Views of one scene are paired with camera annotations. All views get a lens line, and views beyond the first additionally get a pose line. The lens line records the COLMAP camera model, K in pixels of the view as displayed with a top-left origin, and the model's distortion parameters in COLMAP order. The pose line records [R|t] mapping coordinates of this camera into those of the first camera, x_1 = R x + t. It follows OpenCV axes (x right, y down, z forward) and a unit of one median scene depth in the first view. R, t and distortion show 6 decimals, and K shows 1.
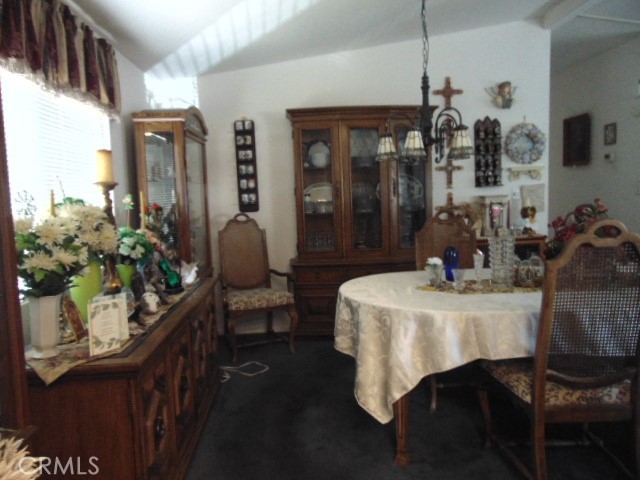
lens RADIAL K [[478.0, 0, 316.6], [0, 478.0, 237.9], [0, 0, 1]] dist [-0.021541, 0.048393]
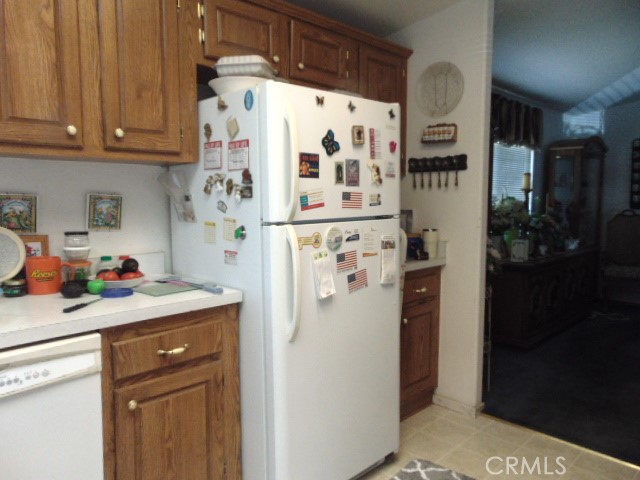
lens RADIAL K [[478.0, 0, 317.3], [0, 478.0, 238.1], [0, 0, 1]] dist [-0.021541, 0.048393]
pose [[0.662935, 0.101508, -0.741764, 0.381375], [-0.088423, 0.994447, 0.057060, 0.041208], [0.743437, 0.027762, 0.668230, -0.781744]]
